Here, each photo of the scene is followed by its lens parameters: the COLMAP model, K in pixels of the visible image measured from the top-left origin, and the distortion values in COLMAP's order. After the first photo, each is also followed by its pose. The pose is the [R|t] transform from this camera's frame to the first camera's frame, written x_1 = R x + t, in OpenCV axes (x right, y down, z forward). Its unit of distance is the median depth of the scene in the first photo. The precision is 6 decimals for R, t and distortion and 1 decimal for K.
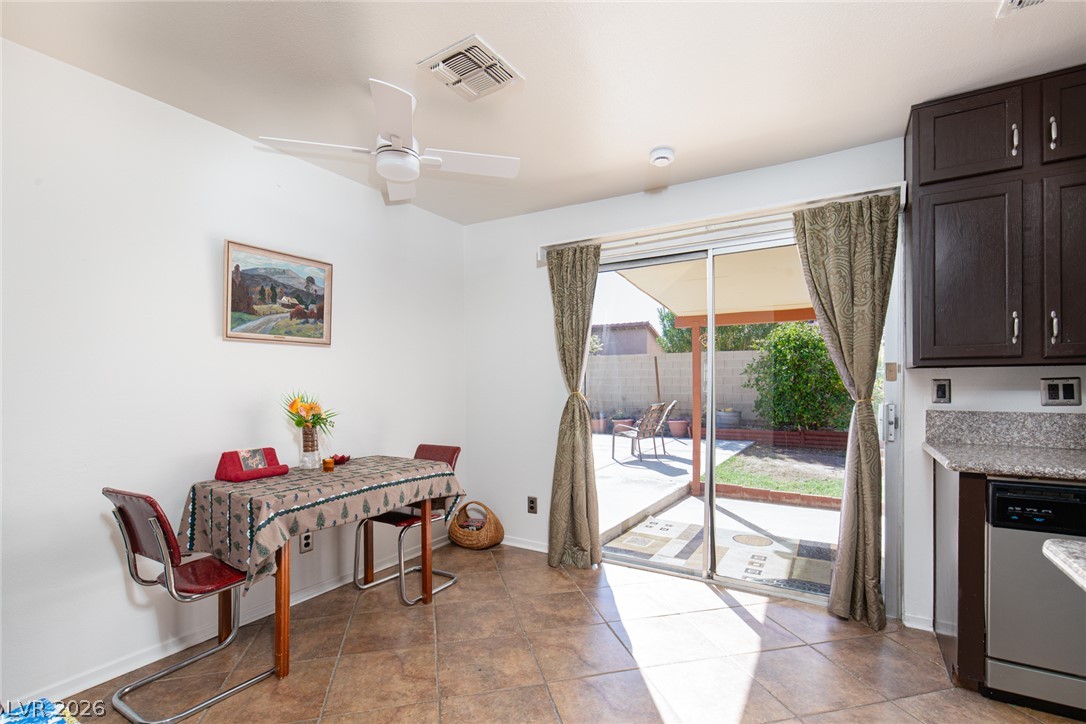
lens RADIAL K [[500.4, 0, 553.5], [0, 500.4, 390.2], [0, 0, 1]] dist [0.012990, -0.001948]
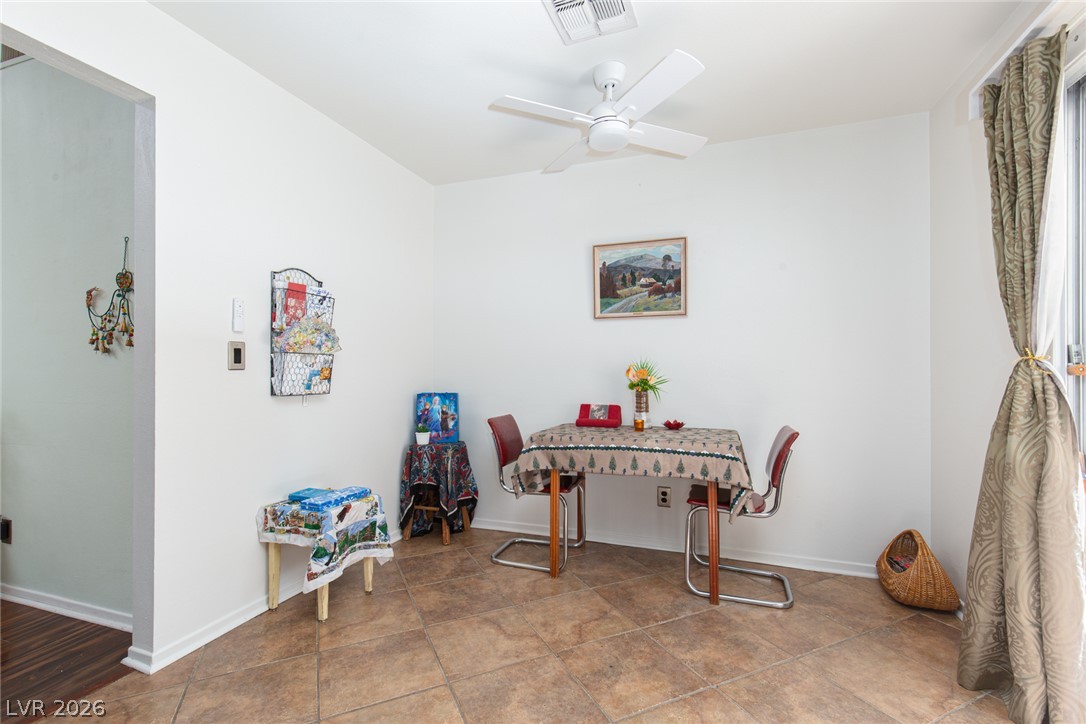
lens RADIAL K [[500.4, 0, 545.2], [0, 500.4, 363.4], [0, 0, 1]] dist [0.012990, -0.001948]
pose [[0.176932, -0.009934, -0.984173, 0.586694], [-0.013438, 0.999831, -0.012508, 0.029851], [0.984131, 0.015438, 0.176769, 0.596471]]
